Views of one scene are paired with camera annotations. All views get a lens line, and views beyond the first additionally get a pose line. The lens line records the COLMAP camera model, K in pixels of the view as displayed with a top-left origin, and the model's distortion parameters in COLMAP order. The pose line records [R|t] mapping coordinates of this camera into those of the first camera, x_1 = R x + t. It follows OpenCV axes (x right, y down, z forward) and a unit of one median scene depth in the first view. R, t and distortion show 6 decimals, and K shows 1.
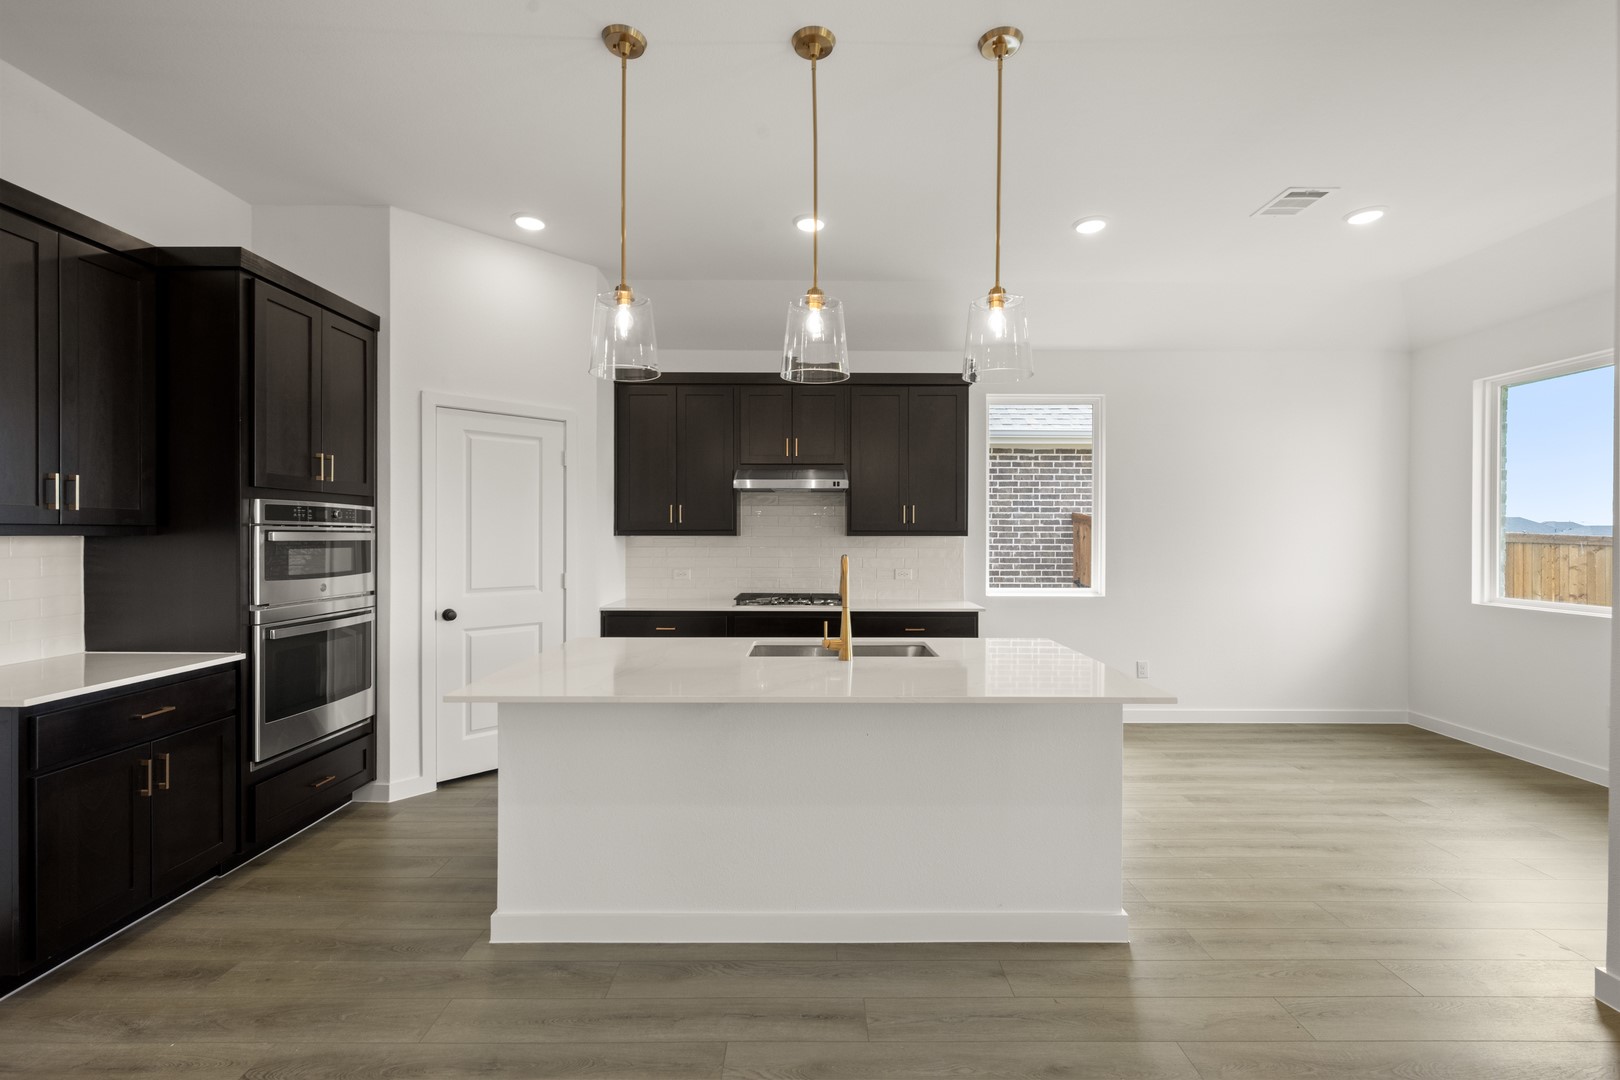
lens RADIAL K [[696.5, 0, 813.8], [0, 696.5, 538.1], [0, 0, 1]] dist [-0.000490, 0.001041]
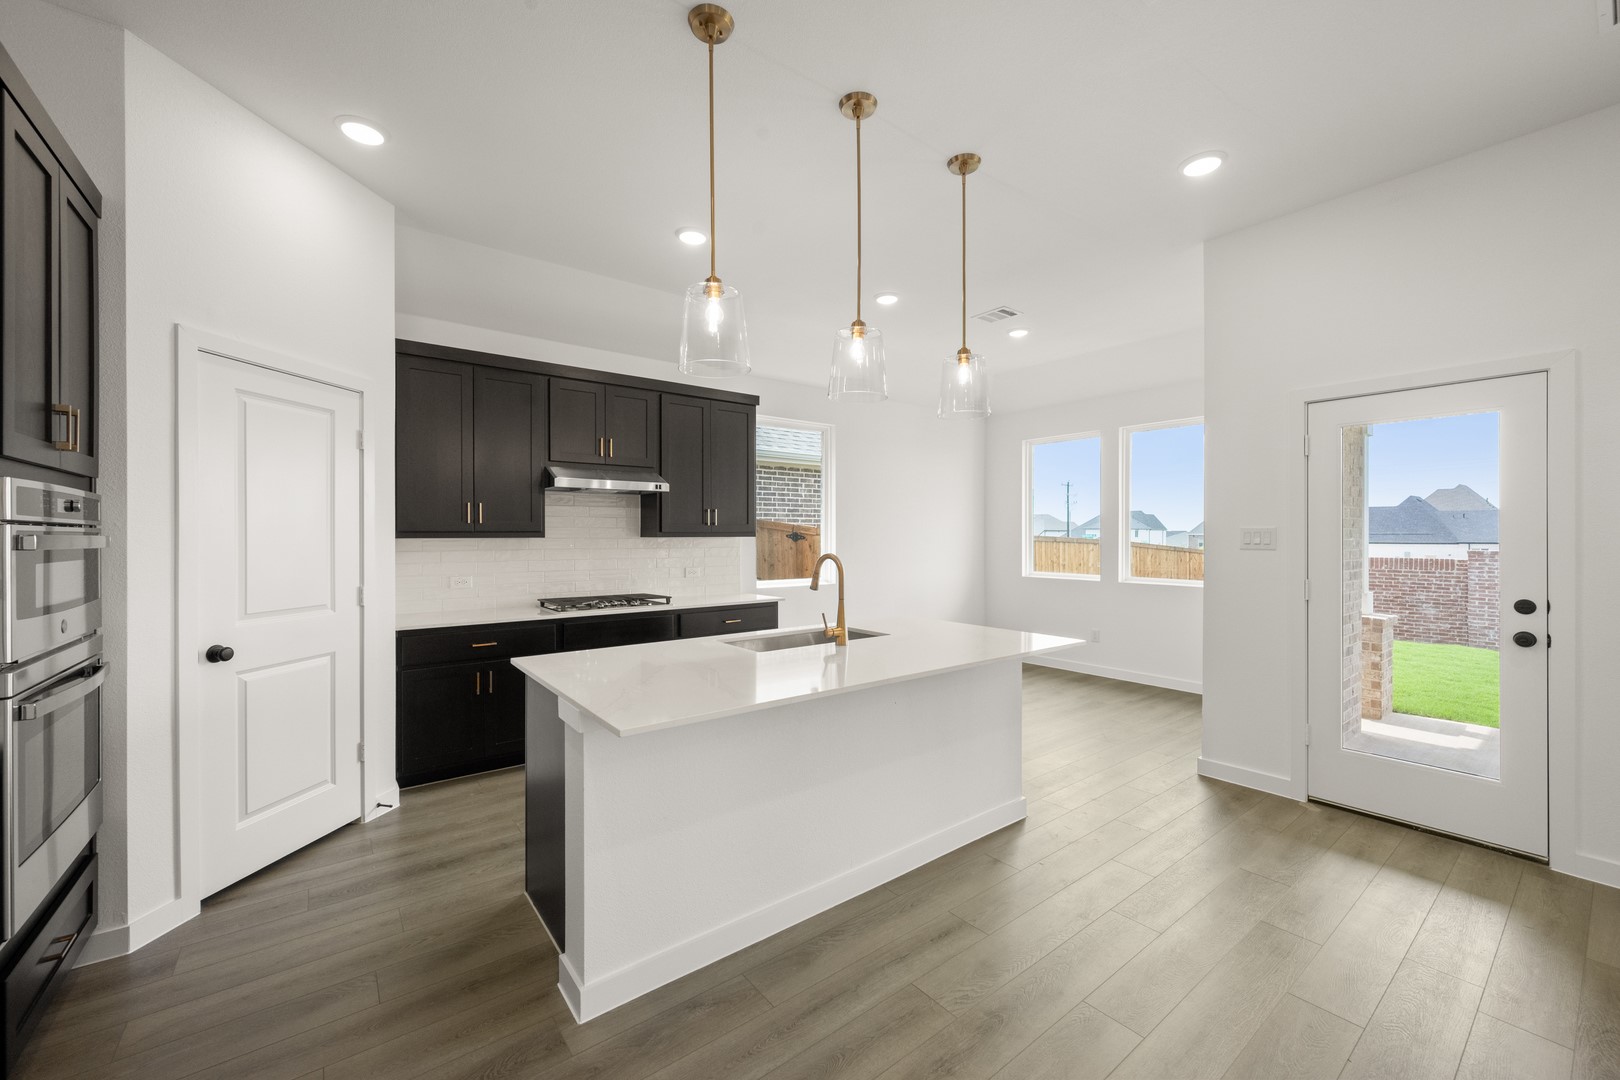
lens RADIAL K [[637.4, 0, 814.9], [0, 637.4, 537.1], [0, 0, 1]] dist [-0.001029, 0.000314]
pose [[0.791958, -0.004957, 0.610555, -0.439519], [0.006213, 0.999981, 0.000060, -0.002155], [-0.610544, 0.003746, 0.791974, 0.135867]]
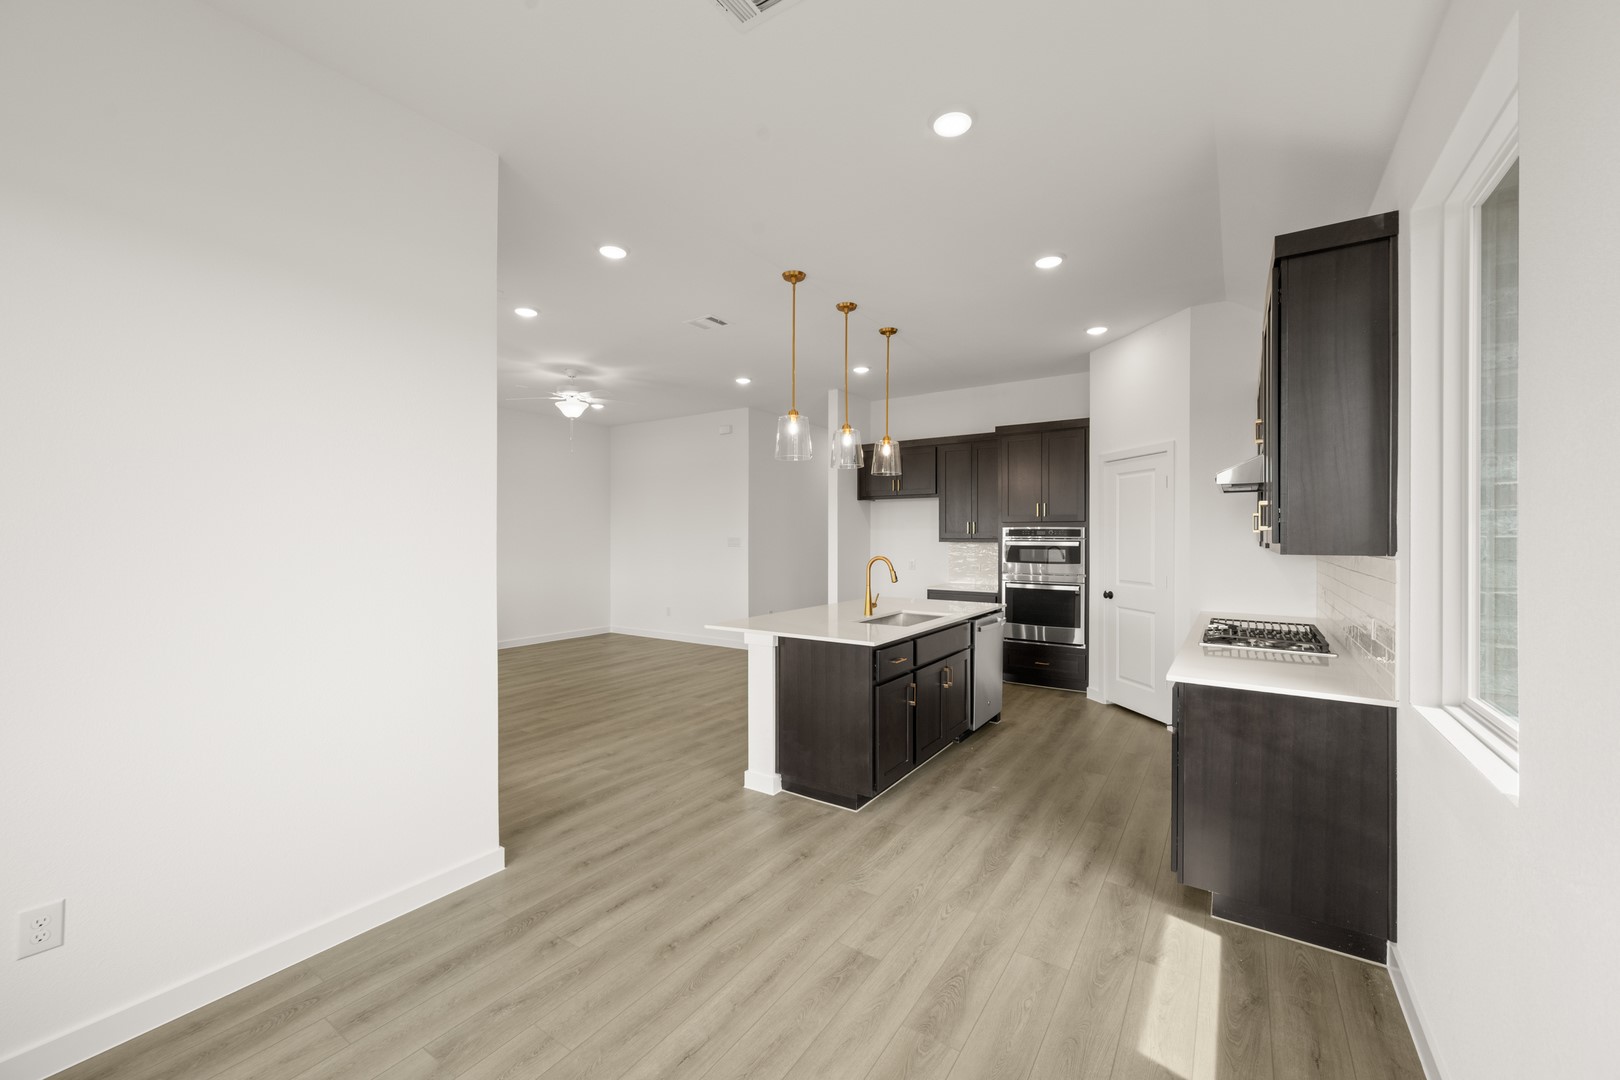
lens RADIAL K [[637.4, 0, 814.2], [0, 637.4, 543.8], [0, 0, 1]] dist [-0.001029, 0.000314]
pose [[-0.557049, 0.008511, -0.830436, 1.019808], [-0.005286, 0.999891, 0.013794, -0.019716], [0.830463, 0.012074, -0.556943, 1.243575]]
